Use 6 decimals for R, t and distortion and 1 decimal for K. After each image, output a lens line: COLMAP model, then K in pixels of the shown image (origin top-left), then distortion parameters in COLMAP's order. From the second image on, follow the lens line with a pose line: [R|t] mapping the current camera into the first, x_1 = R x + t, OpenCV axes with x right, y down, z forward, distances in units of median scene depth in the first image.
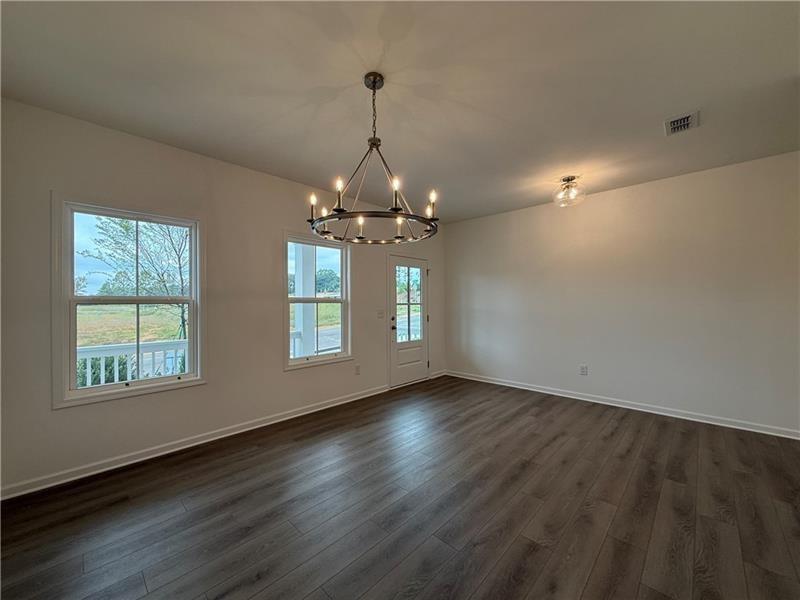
lens RADIAL K [[320.7, 0, 406.1], [0, 320.7, 299.5], [0, 0, 1]] dist [-0.000120, -0.000278]
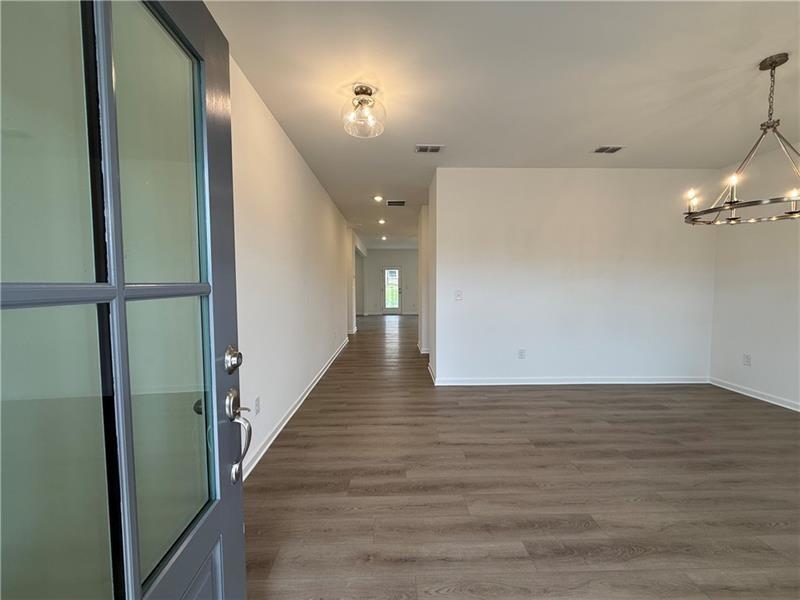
lens RADIAL K [[320.7, 0, 397.9], [0, 320.7, 298.1], [0, 0, 1]] dist [-0.000120, -0.000278]
pose [[-0.692894, -0.025550, 0.720587, -0.021060], [0.002104, 0.999296, 0.037456, 0.015646], [-0.721037, 0.027469, -0.692352, 1.635024]]
